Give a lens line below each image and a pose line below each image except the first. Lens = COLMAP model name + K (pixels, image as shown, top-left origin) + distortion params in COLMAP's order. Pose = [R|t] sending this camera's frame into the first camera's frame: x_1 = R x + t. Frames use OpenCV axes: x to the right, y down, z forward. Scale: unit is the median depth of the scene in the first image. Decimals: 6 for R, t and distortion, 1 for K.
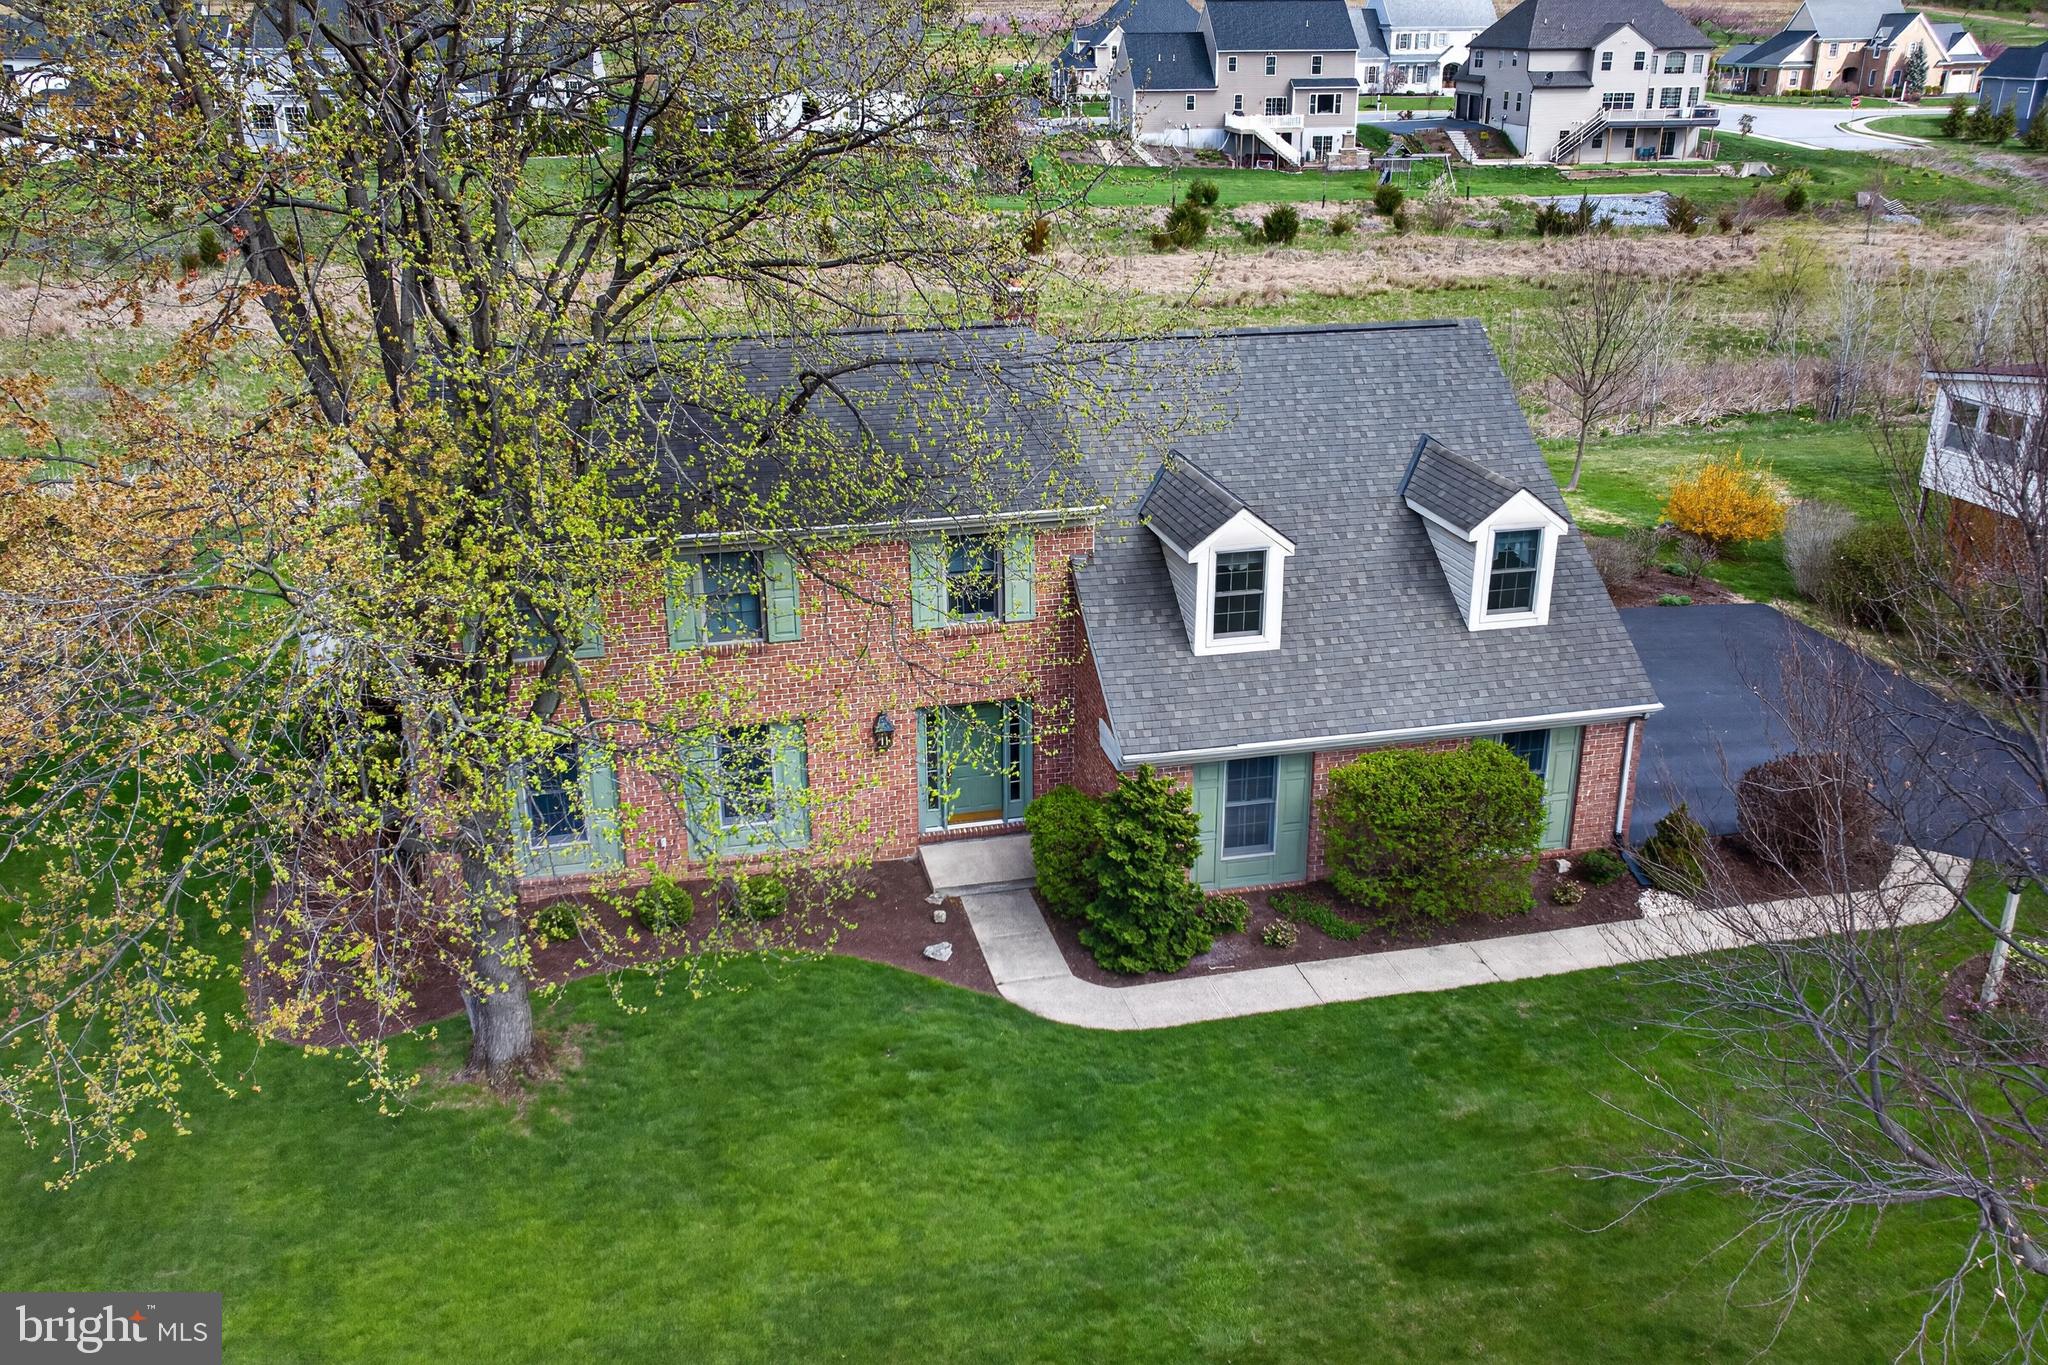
lens RADIAL K [[1667.2, 0, 1025.6], [0, 1667.2, 676.2], [0, 0, 1]] dist [0.020681, 0.004561]
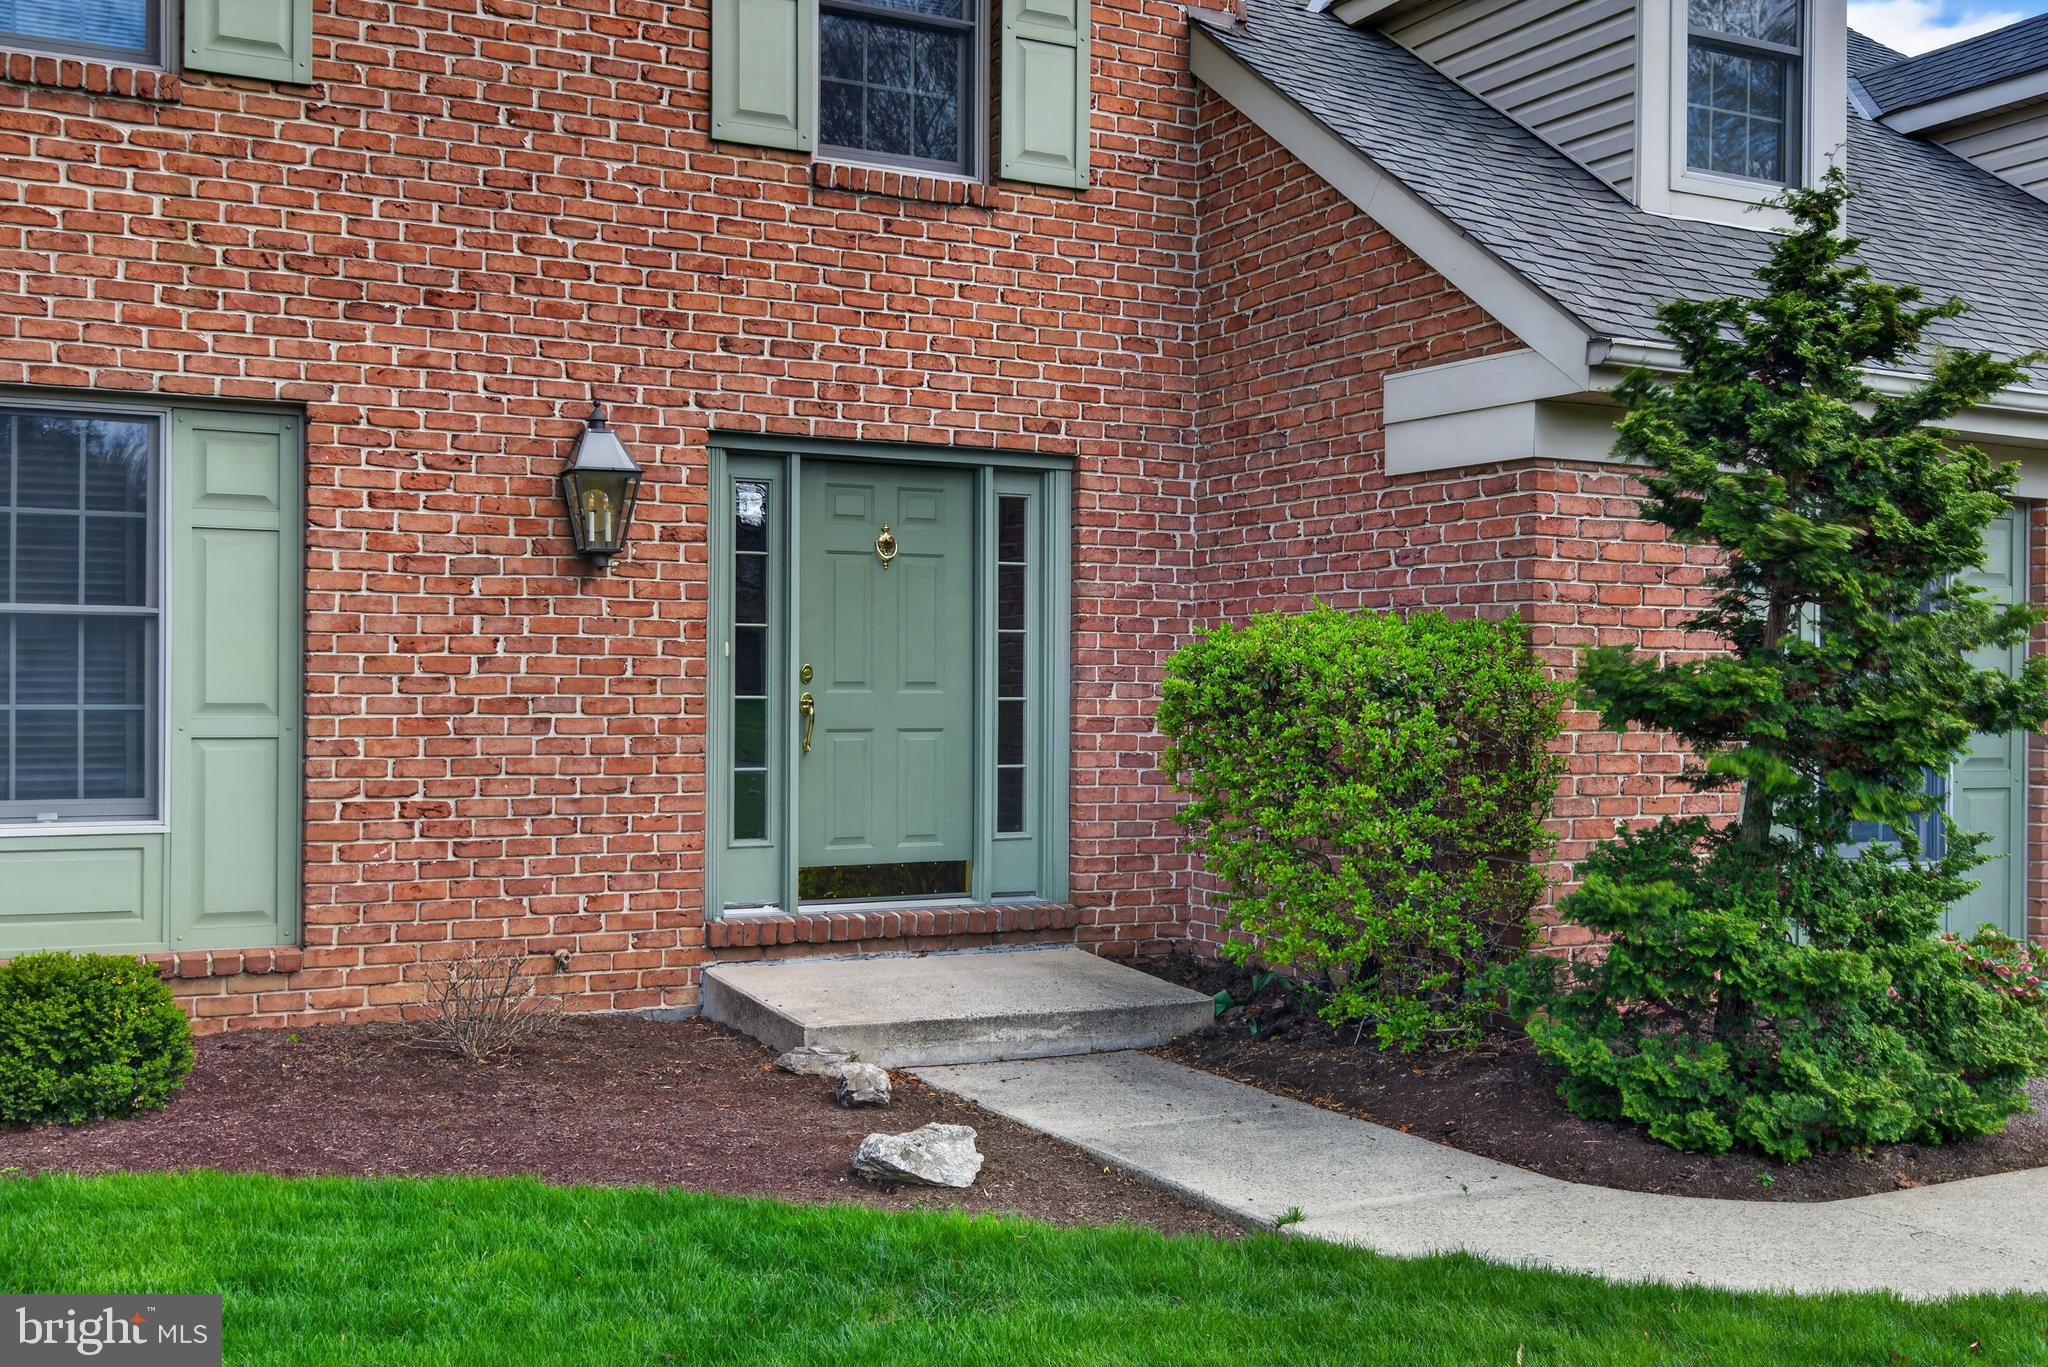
lens RADIAL K [[1977.6, 0, 1017.1], [0, 1977.6, 709.0], [0, 0, 1]] dist [-0.002585, 0.000000]
pose [[0.972661, 0.009865, 0.232020, -0.091367], [0.073143, 0.935235, -0.346388, 0.183152], [-0.220411, 0.353889, 0.908945, 0.680334]]
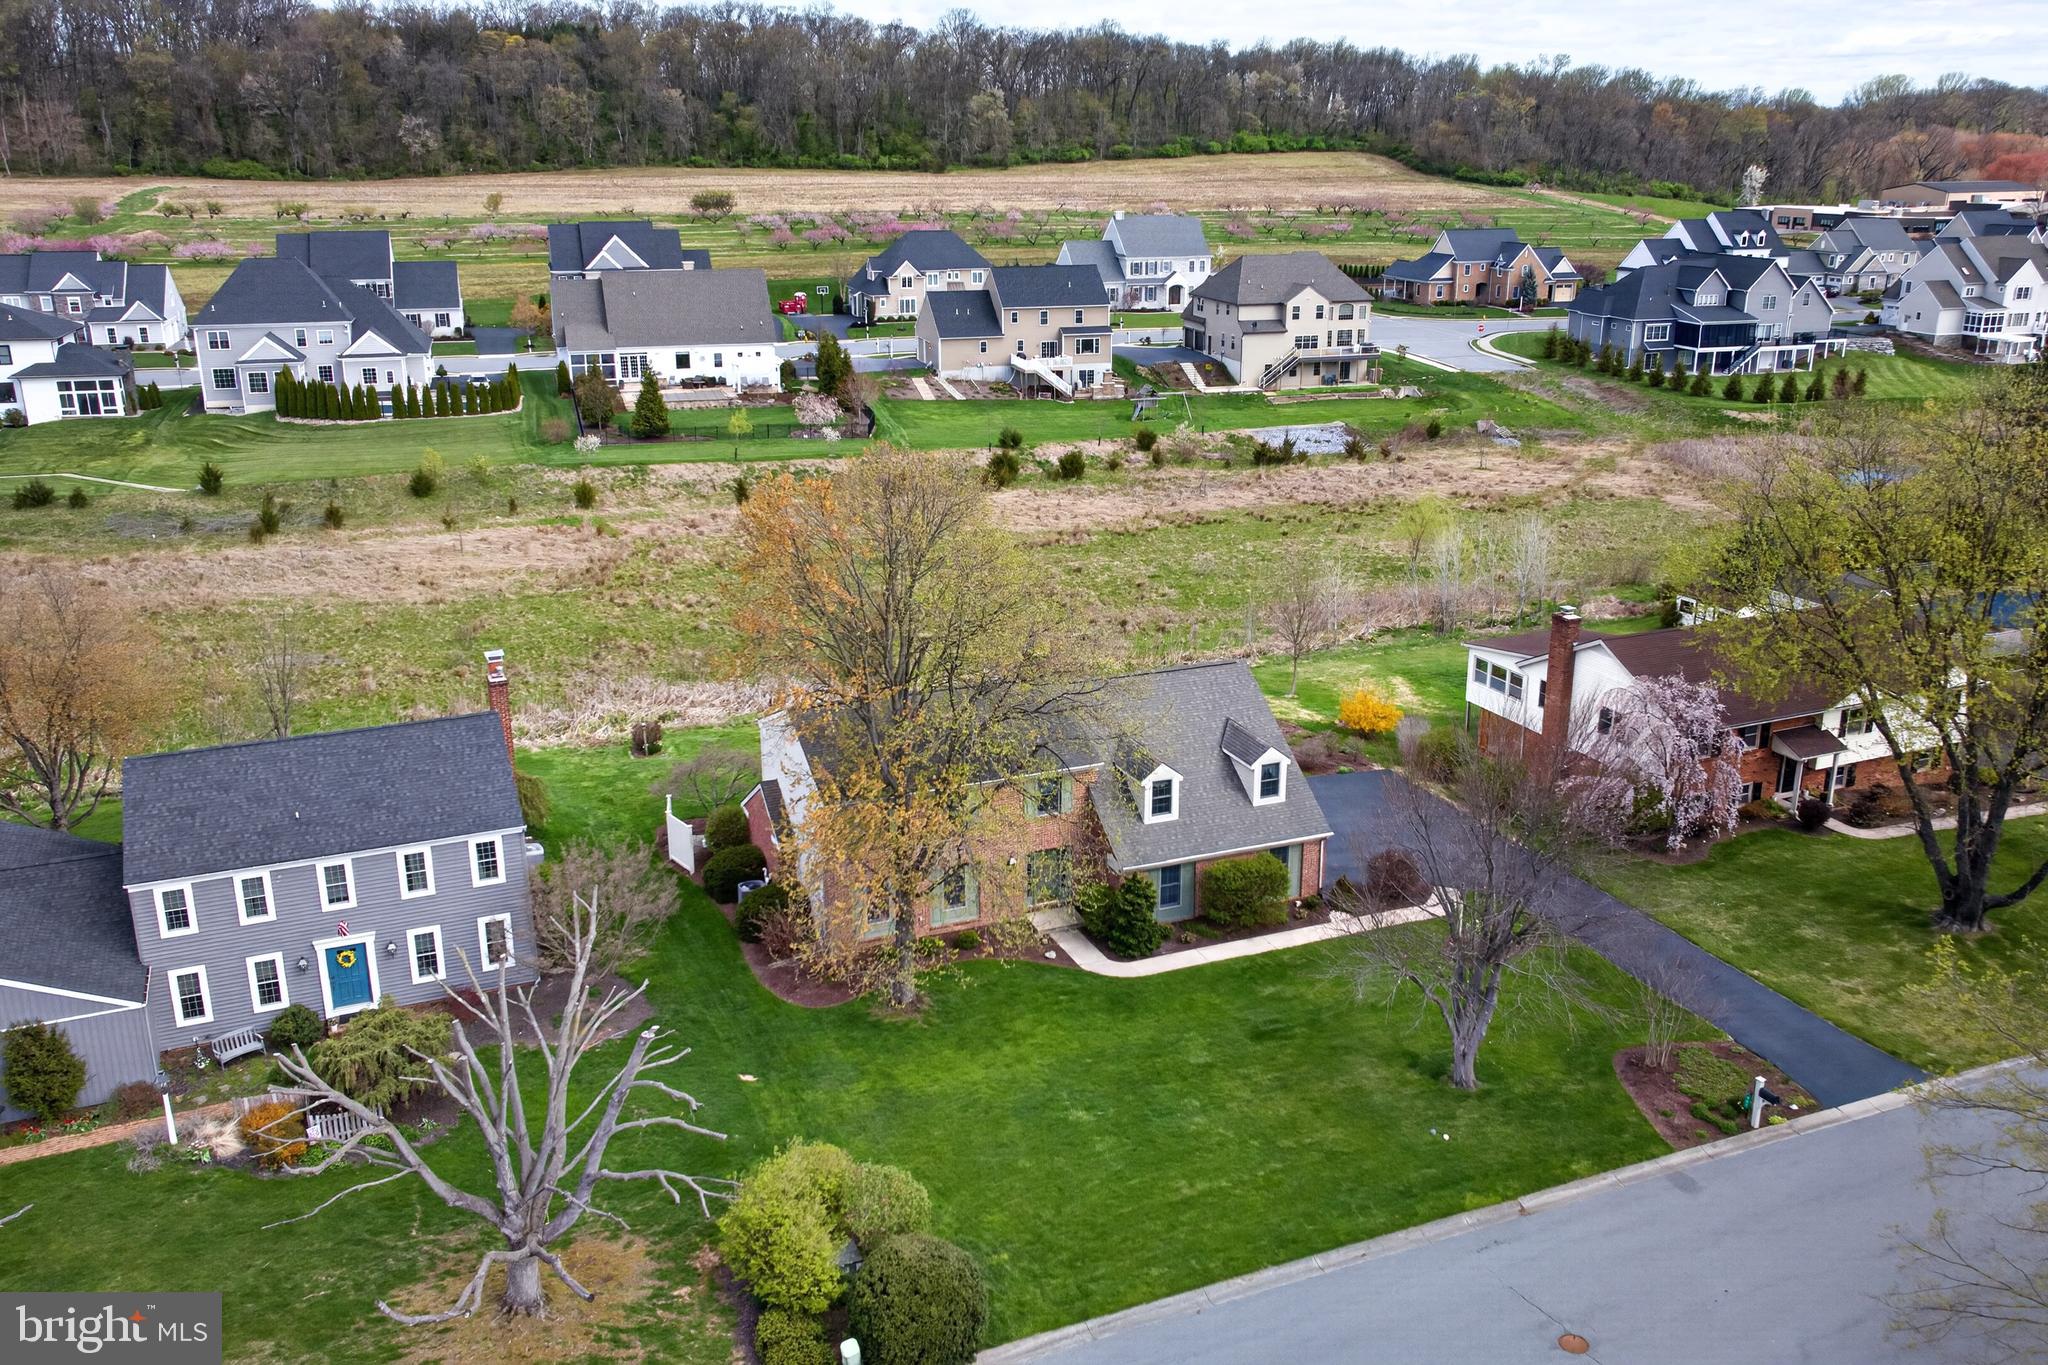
lens RADIAL K [[1667.2, 0, 1020.2], [0, 1667.2, 690.7], [0, 0, 1]] dist [0.020681, 0.004561]
pose [[0.987616, -0.046258, 0.149919, -0.400084], [0.054445, 0.997215, -0.050976, -0.086054], [-0.147143, 0.058507, 0.987383, -1.270305]]
